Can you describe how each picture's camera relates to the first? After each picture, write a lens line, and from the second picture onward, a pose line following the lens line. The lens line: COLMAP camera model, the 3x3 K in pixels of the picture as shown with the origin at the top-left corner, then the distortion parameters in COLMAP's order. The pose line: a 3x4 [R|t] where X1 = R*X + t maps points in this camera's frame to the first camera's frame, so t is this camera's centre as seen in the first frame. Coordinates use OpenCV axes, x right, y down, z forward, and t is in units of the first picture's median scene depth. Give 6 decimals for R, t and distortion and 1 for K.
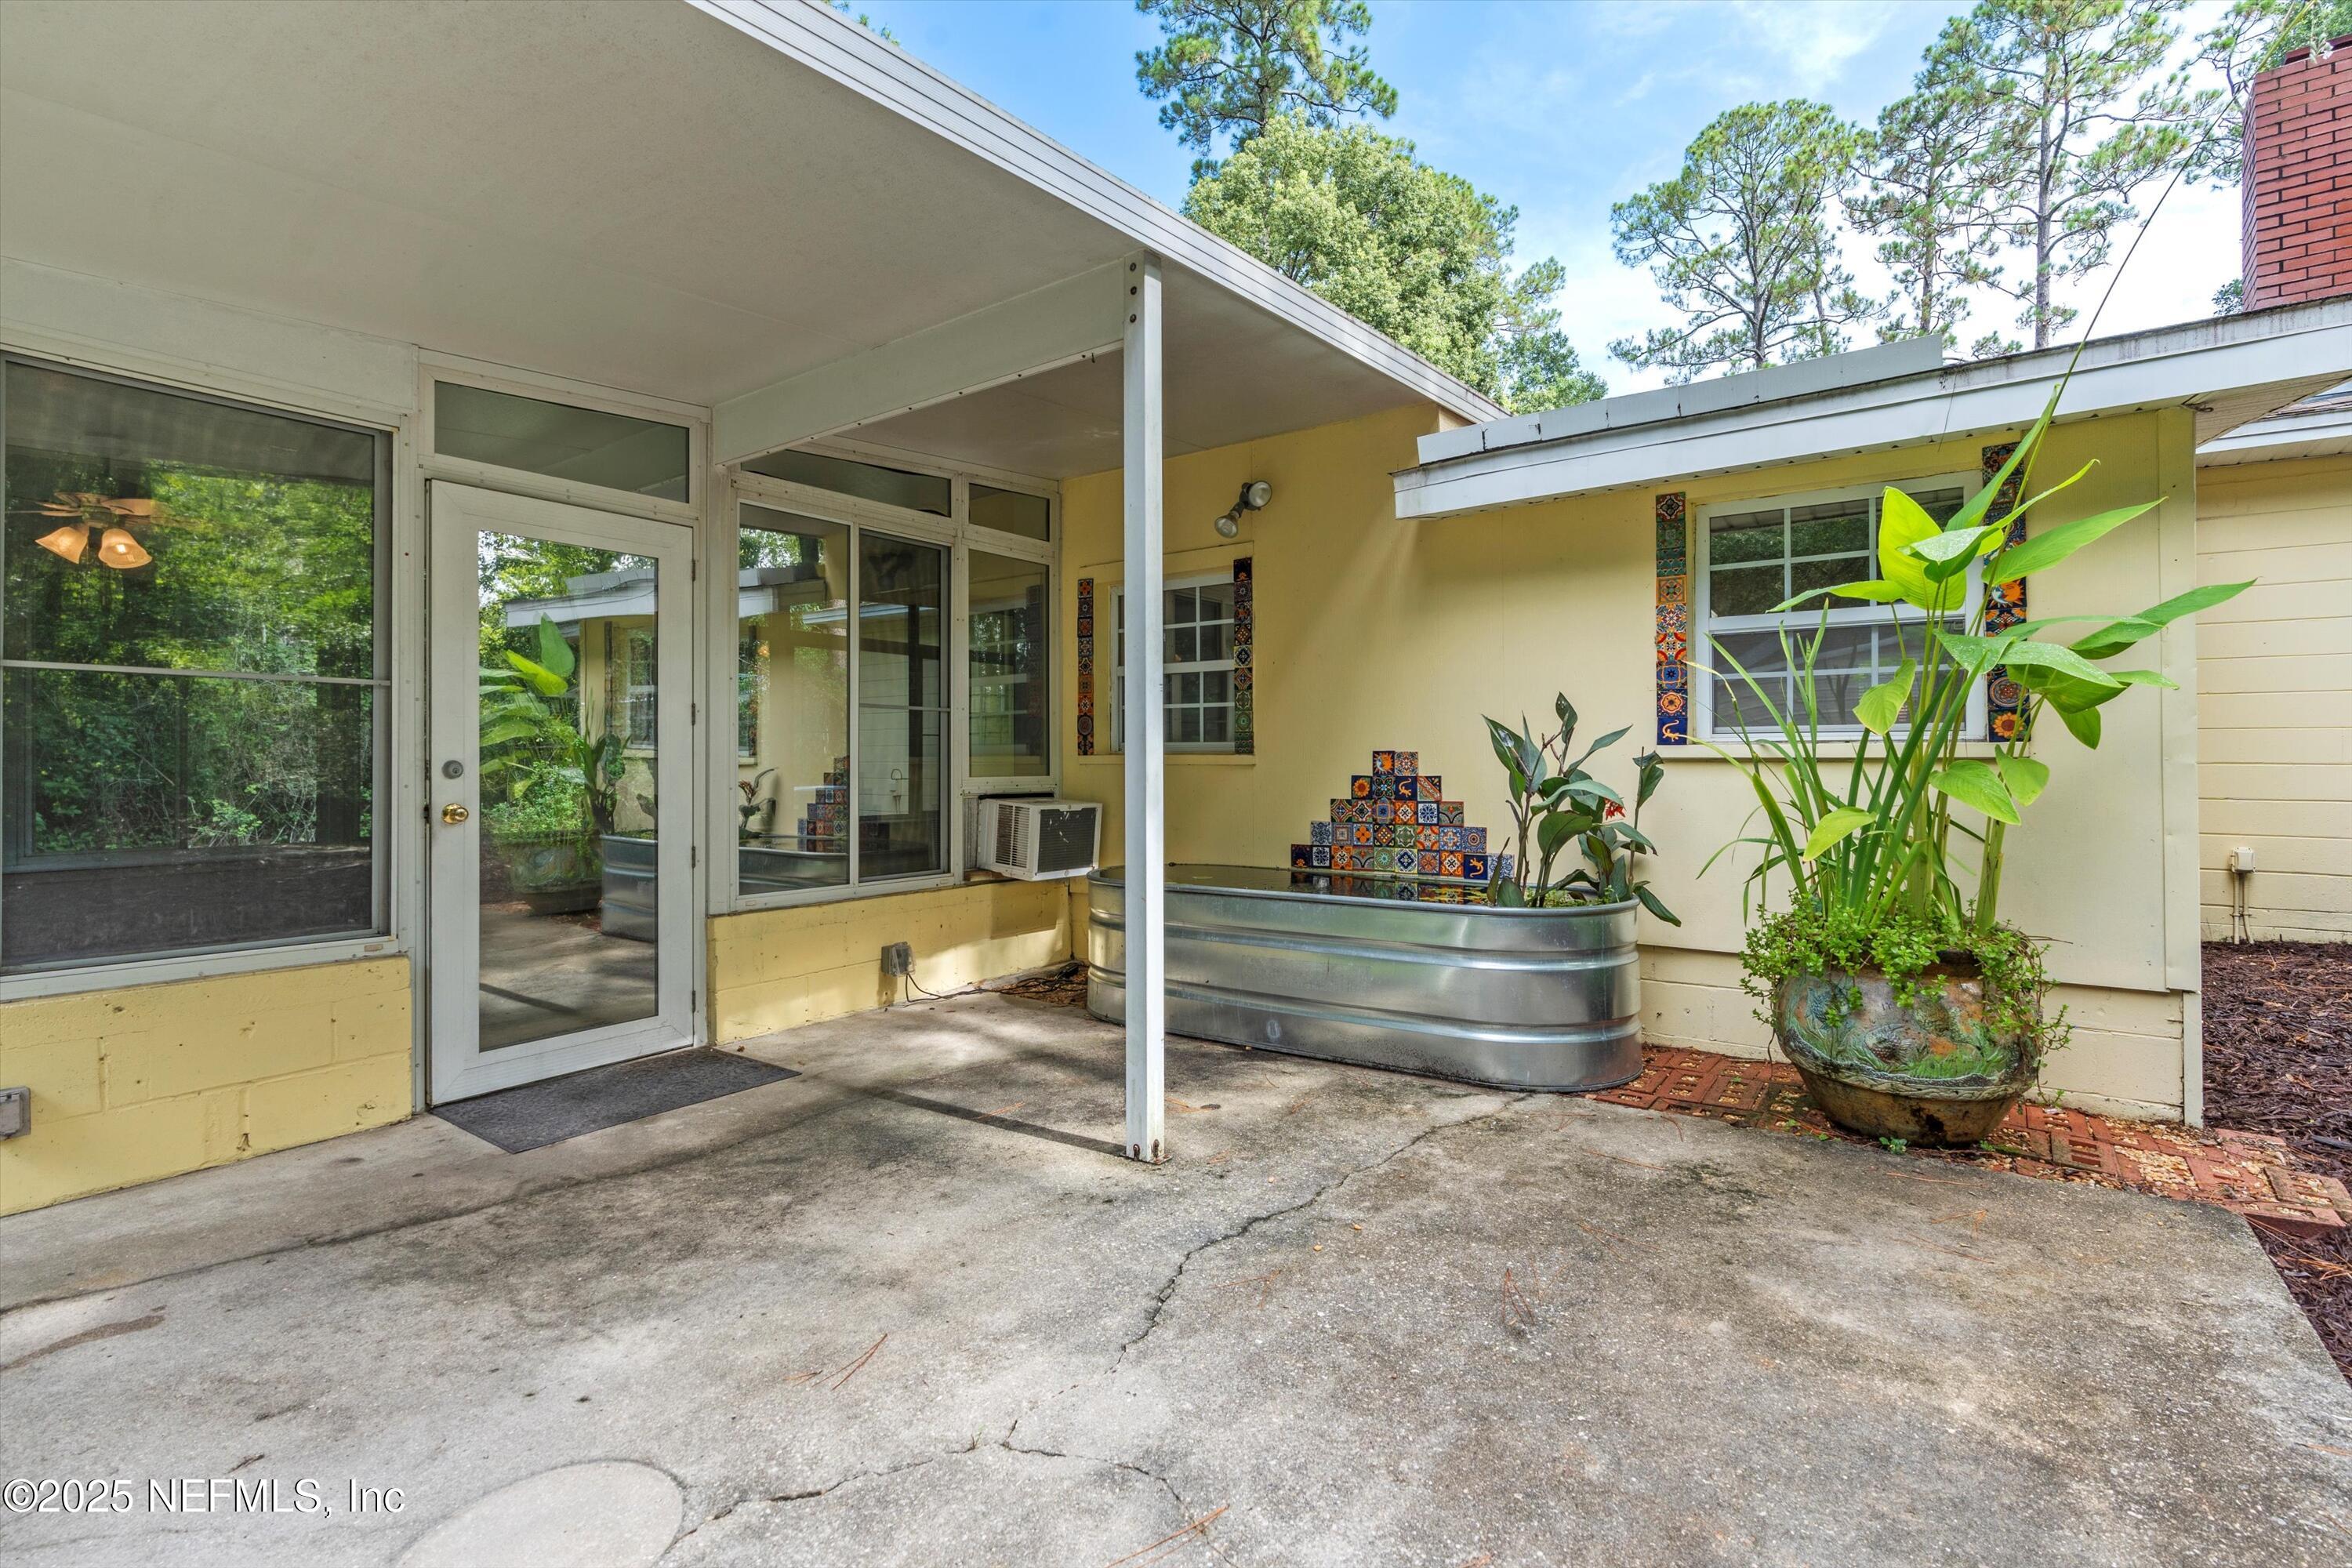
lens RADIAL K [[1057.0, 0, 1179.4], [0, 1057.0, 765.4], [0, 0, 1]] dist [-0.003994, 0.000241]
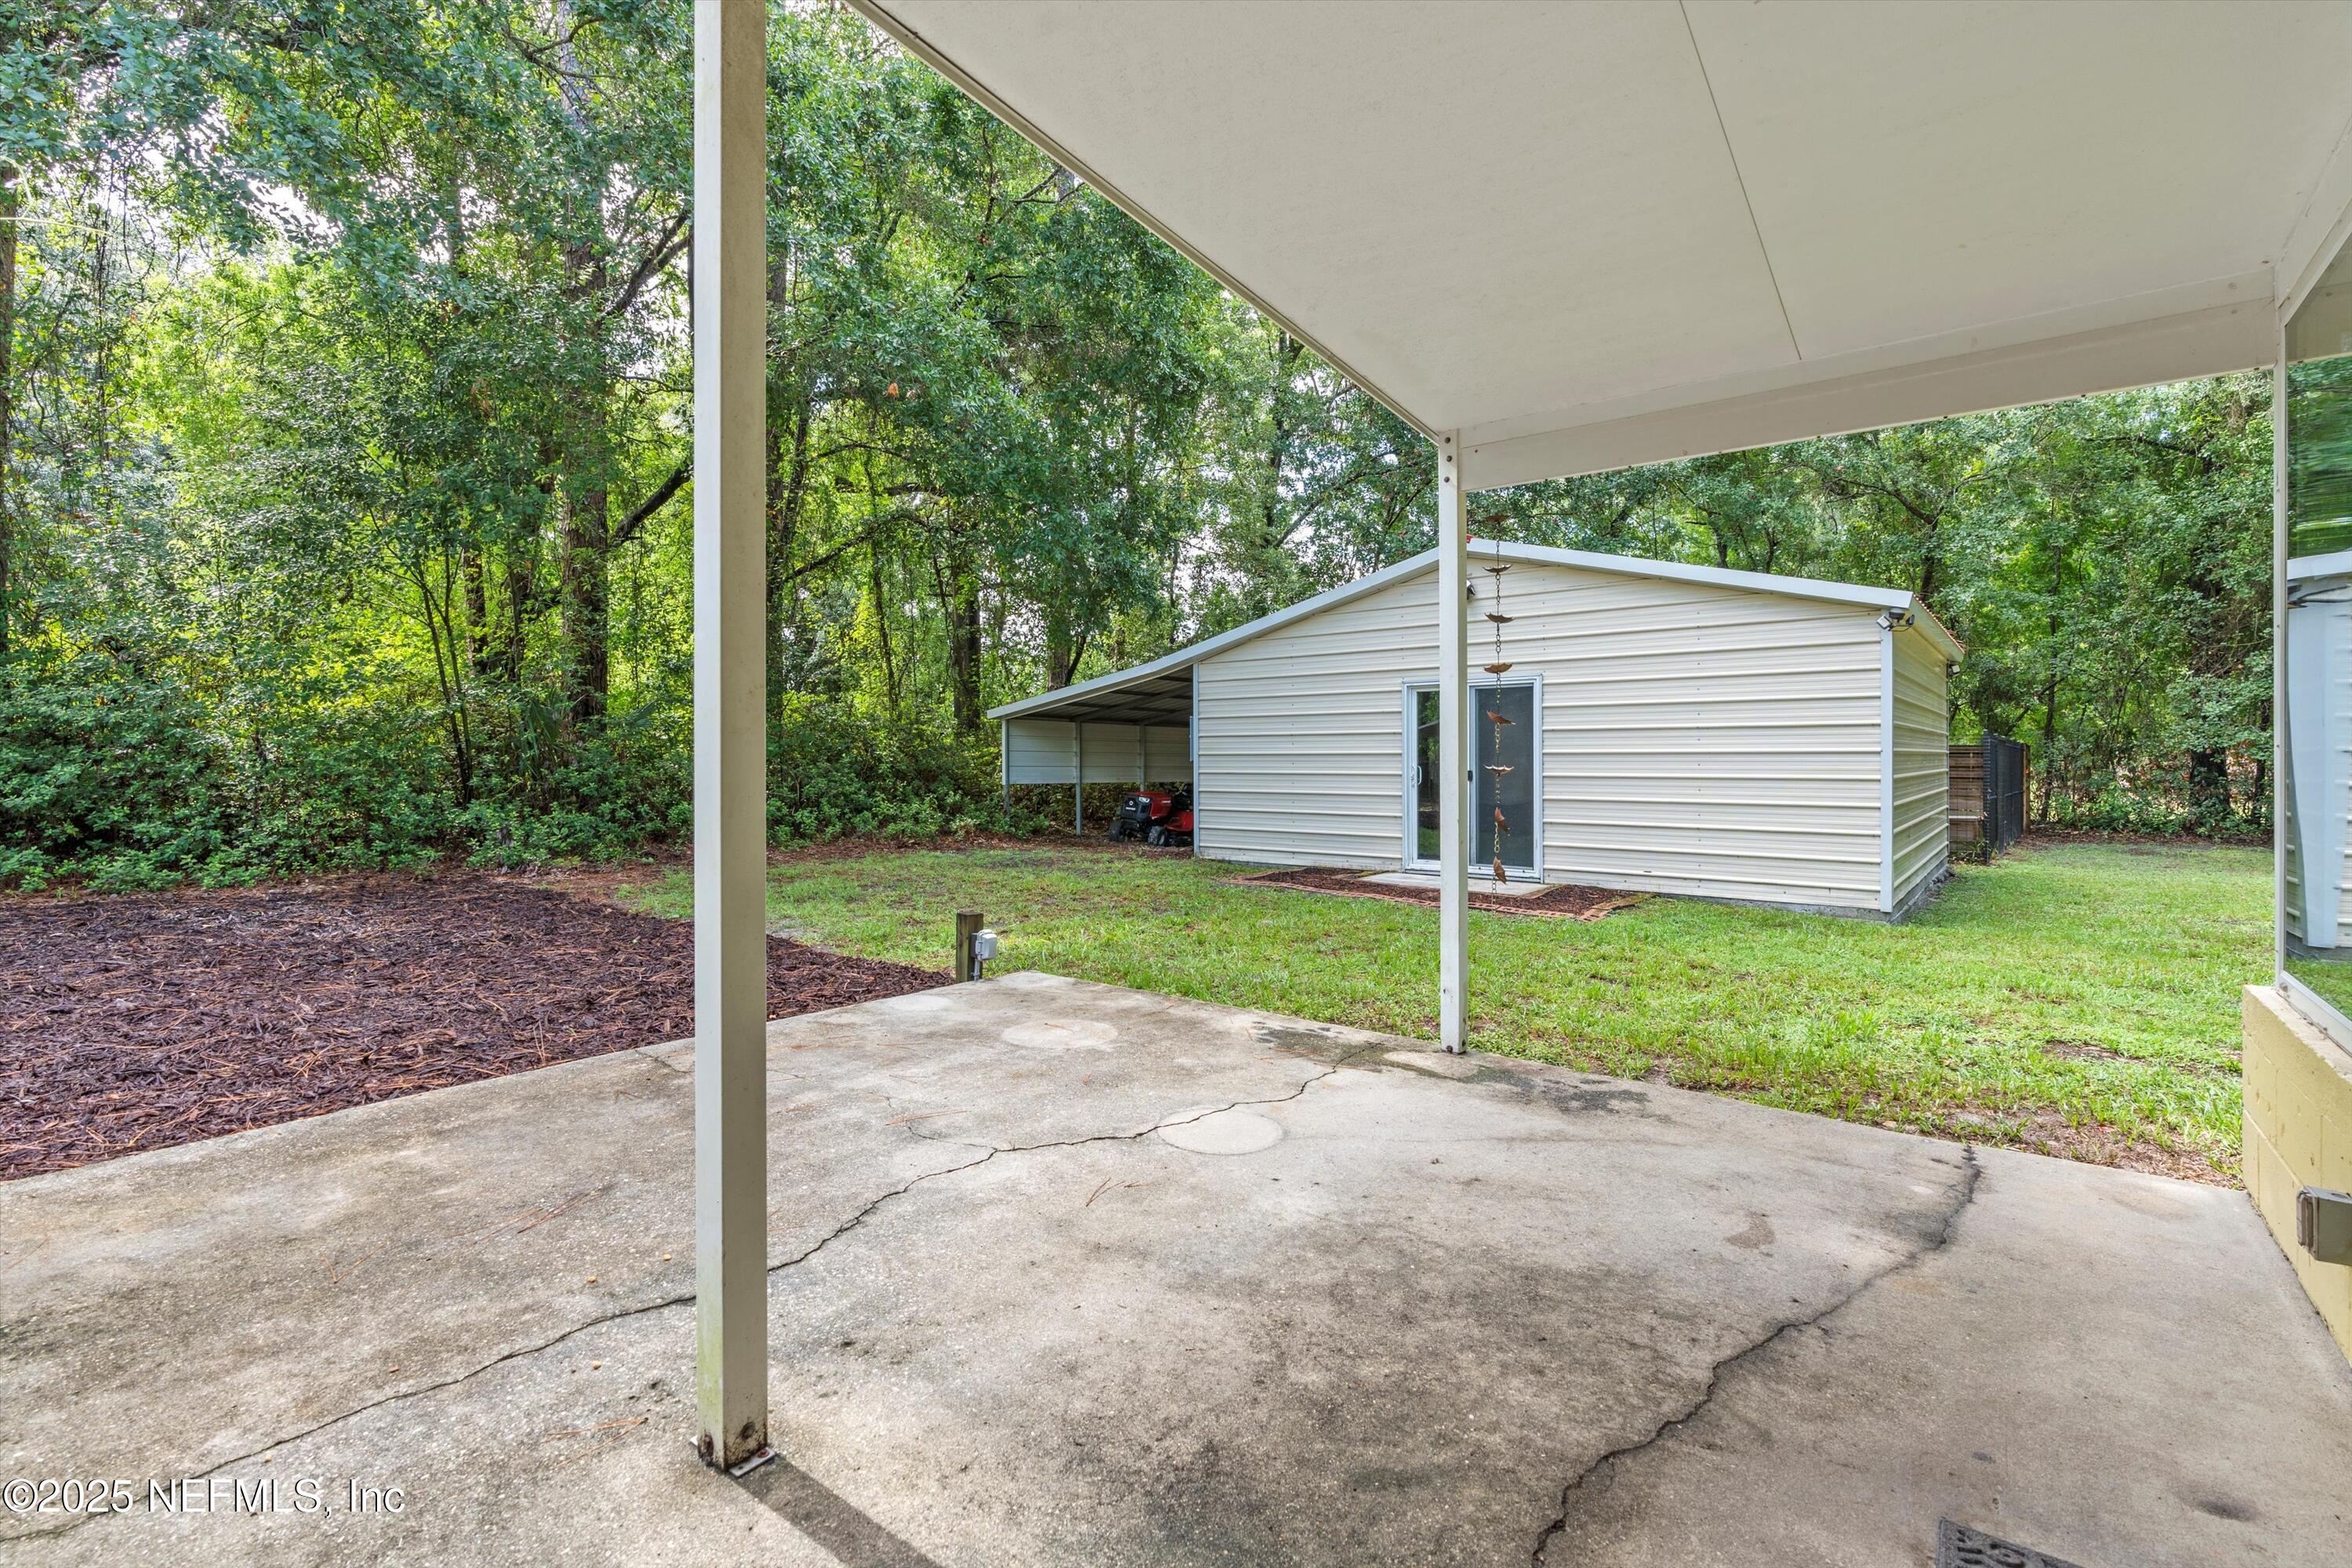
lens RADIAL K [[1057.0, 0, 1179.4], [0, 1057.0, 765.4], [0, 0, 1]] dist [-0.003994, 0.000241]
pose [[-0.999949, 0.001247, 0.009999, -0.338182], [0.001360, 0.999935, 0.011287, -0.003111], [-0.009984, 0.011300, -0.999886, 1.900340]]
